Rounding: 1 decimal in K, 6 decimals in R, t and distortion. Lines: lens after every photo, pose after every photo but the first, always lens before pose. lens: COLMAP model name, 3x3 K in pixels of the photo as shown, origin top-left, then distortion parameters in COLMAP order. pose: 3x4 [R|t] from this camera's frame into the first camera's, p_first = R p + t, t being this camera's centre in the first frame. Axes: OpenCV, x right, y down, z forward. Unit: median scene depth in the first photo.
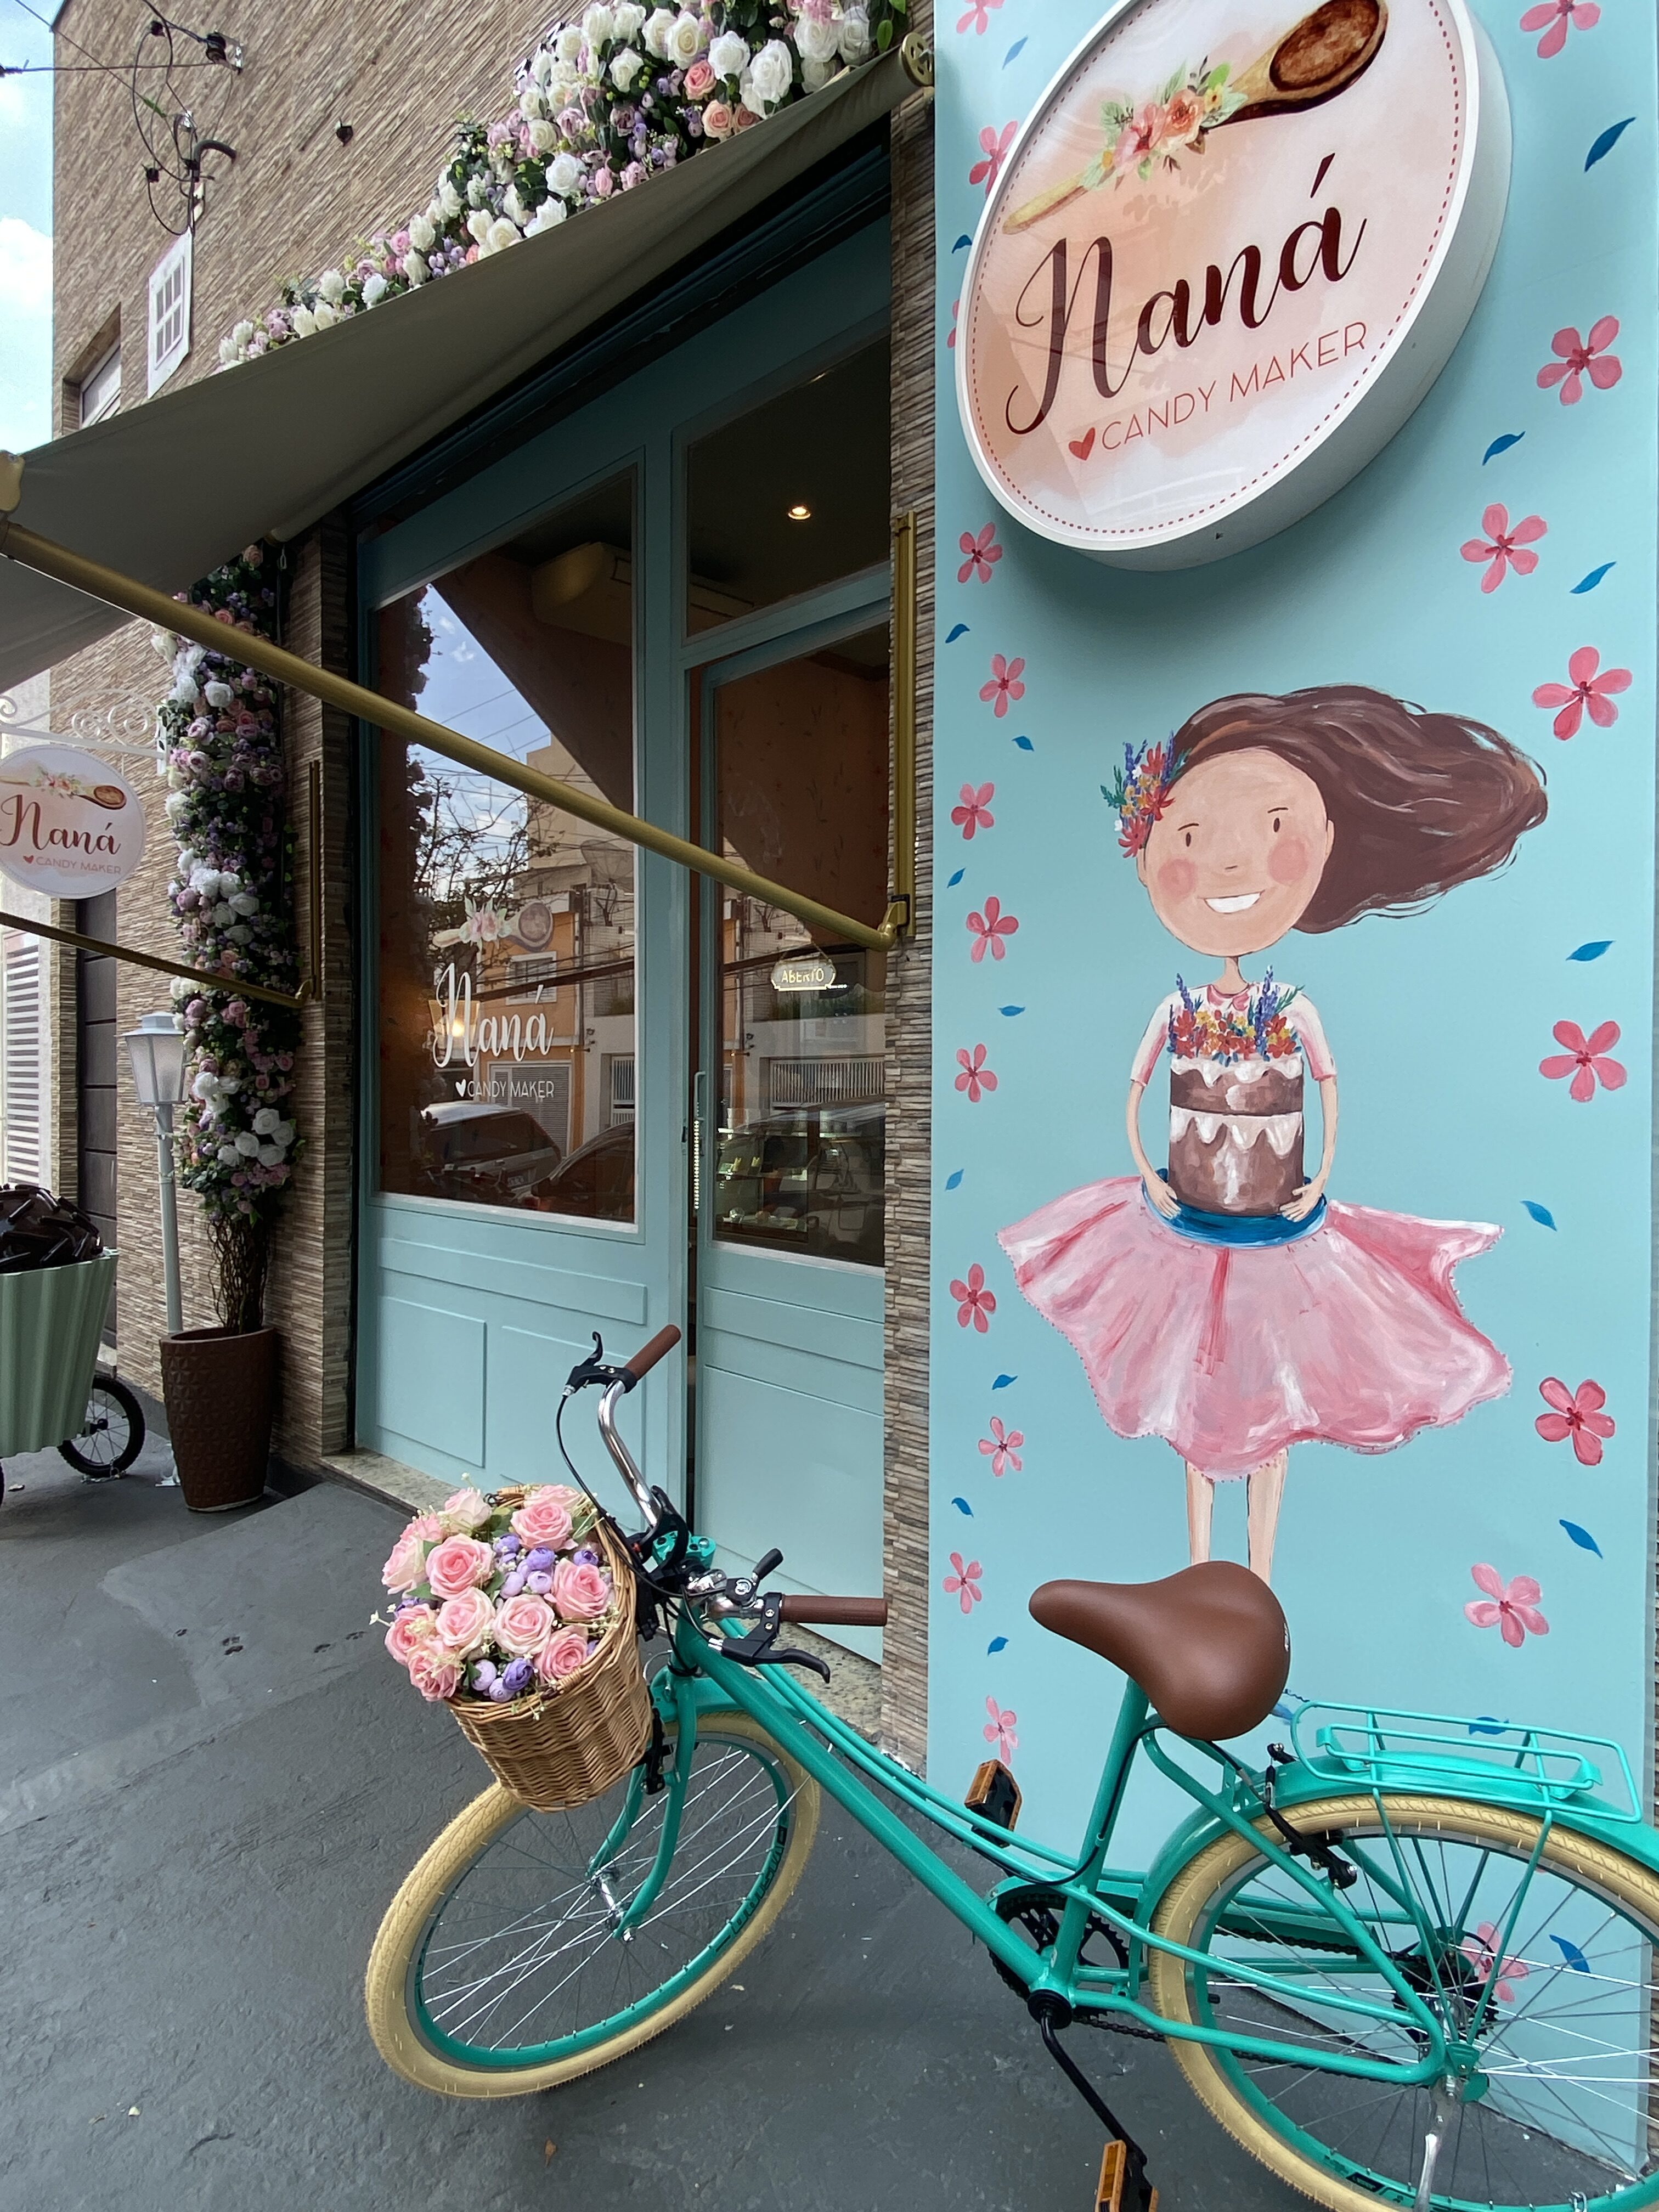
lens RADIAL K [[1304.4, 0, 829.5], [0, 1304.4, 1106.0], [0, 0, 1]] dist [0.073803, -0.085627]
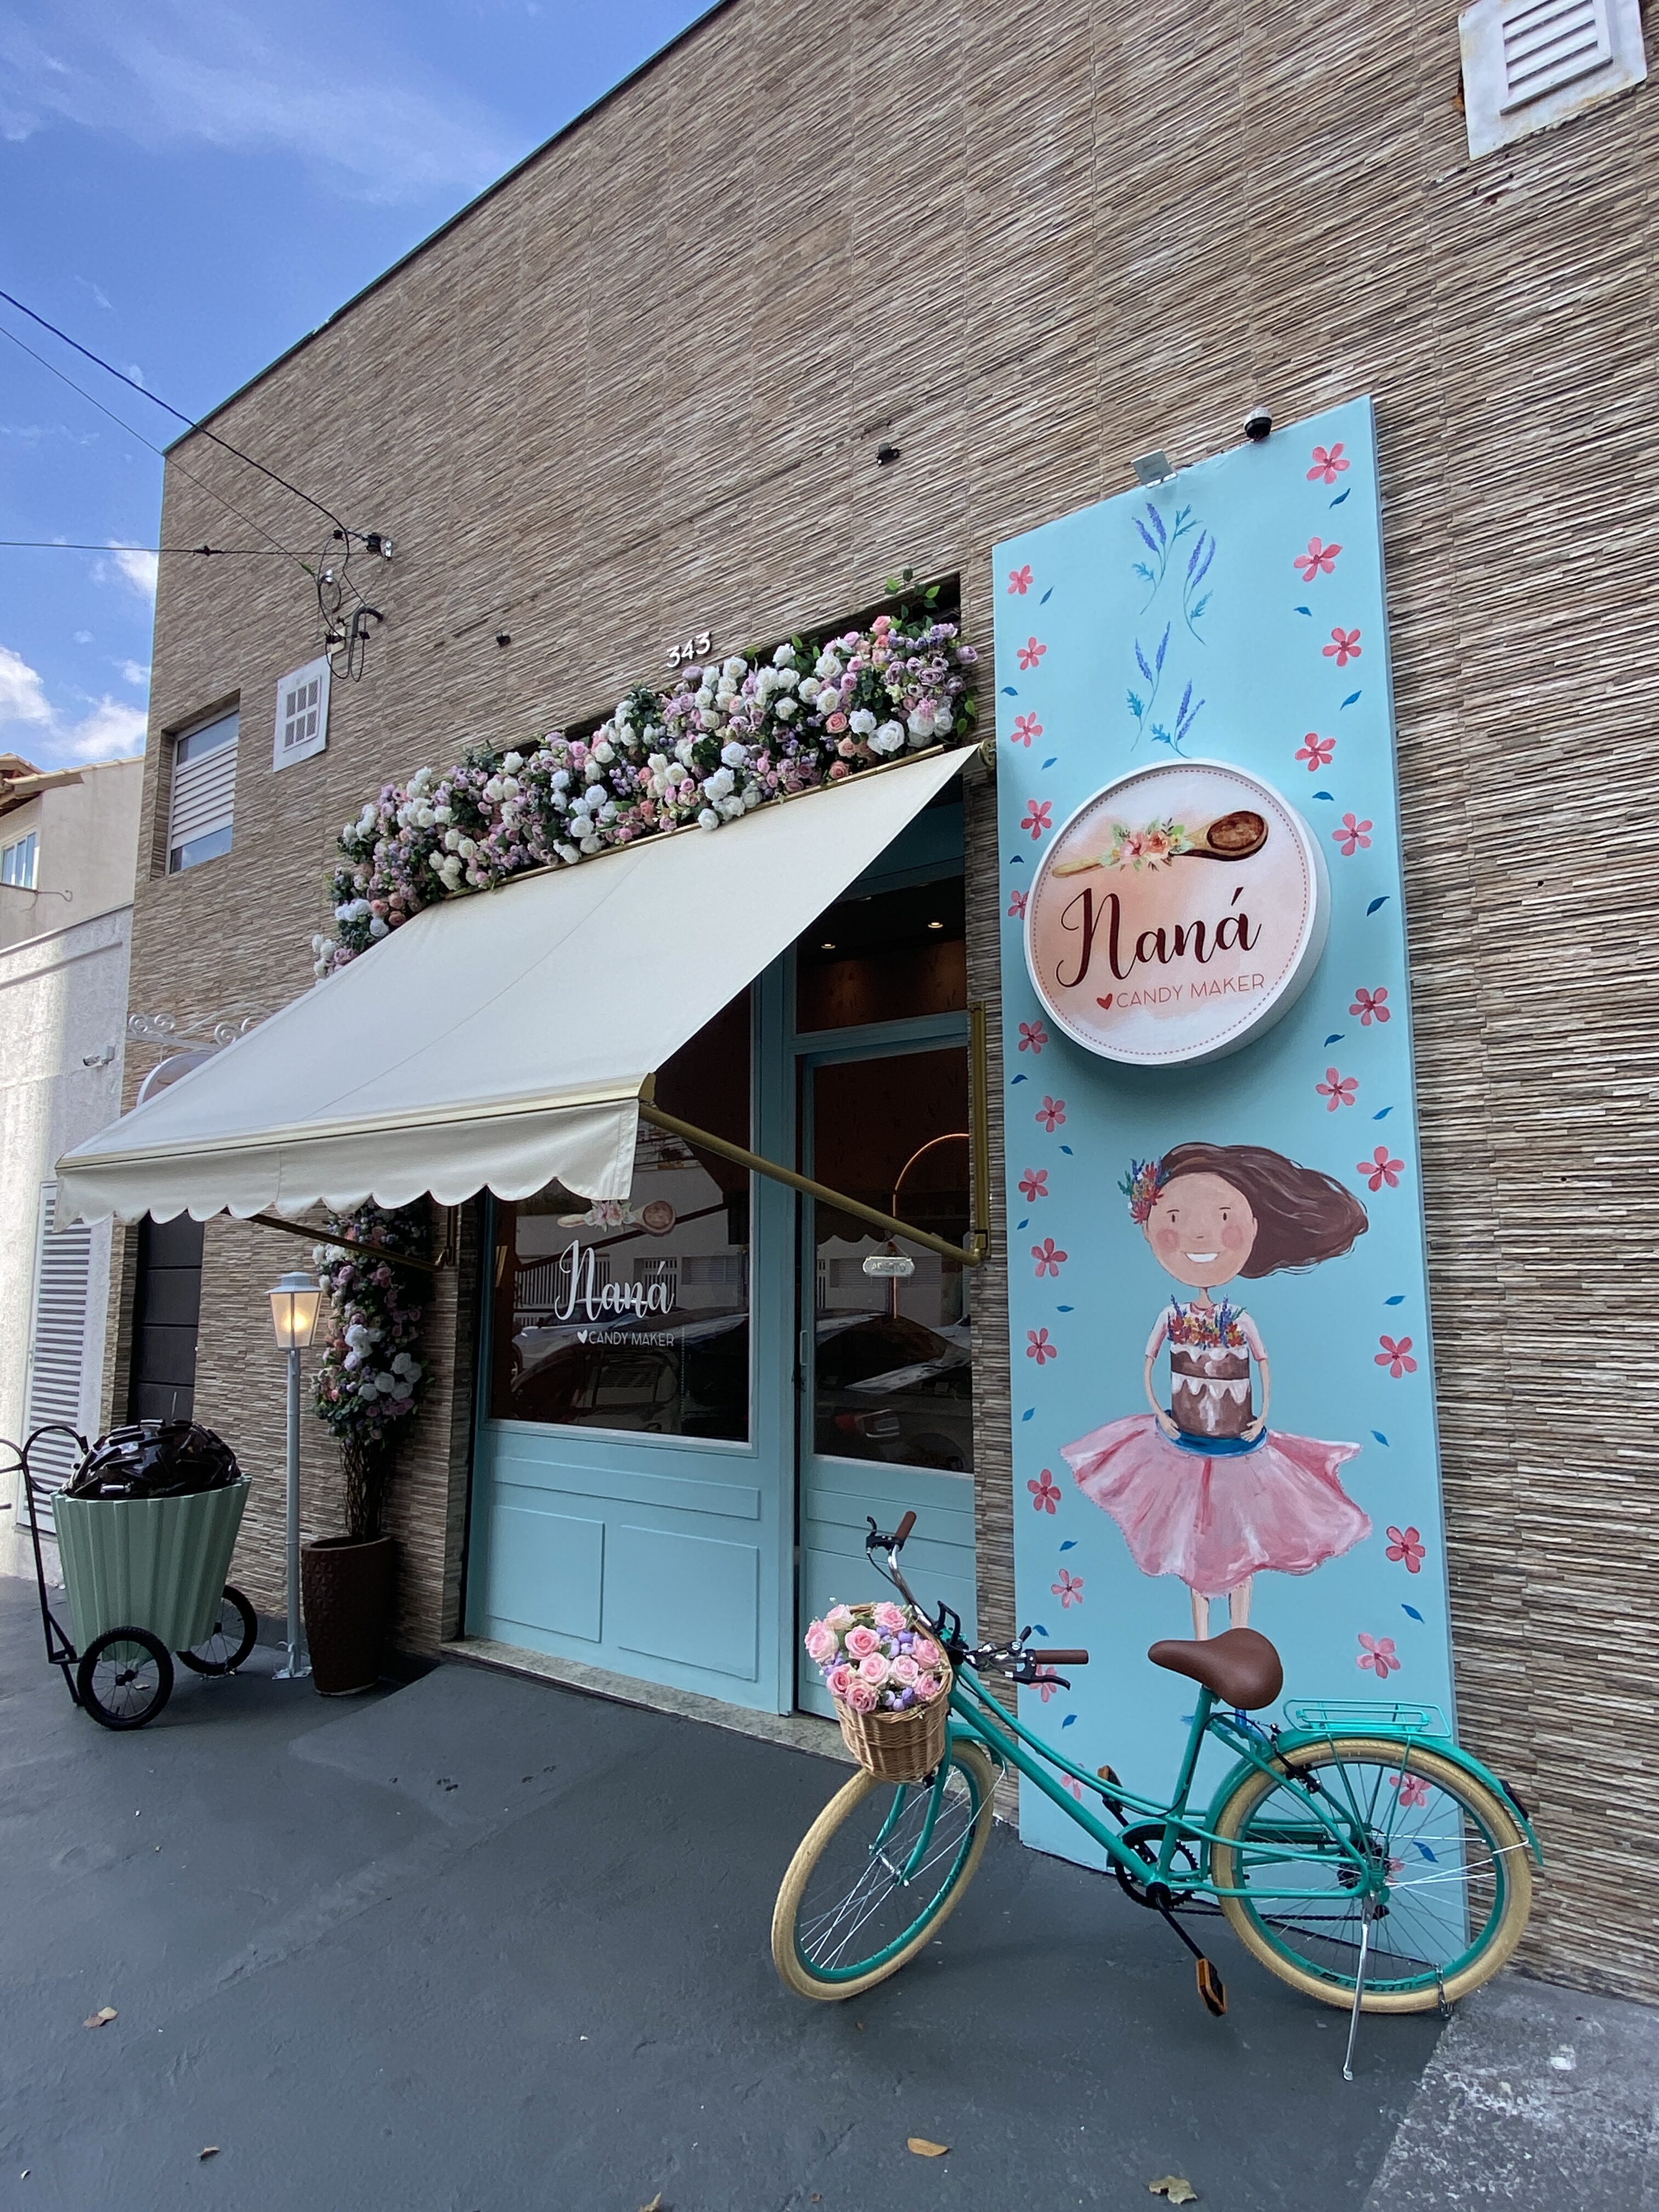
lens RADIAL K [[1306.8, 0, 829.5], [0, 1306.8, 1106.0], [0, 0, 1]] dist [0.106723, -0.158221]
pose [[0.991464, 0.009955, 0.129998, -0.404124], [0.008770, 0.989731, -0.142675, -0.100436], [-0.130083, 0.142597, 0.981195, -0.676658]]
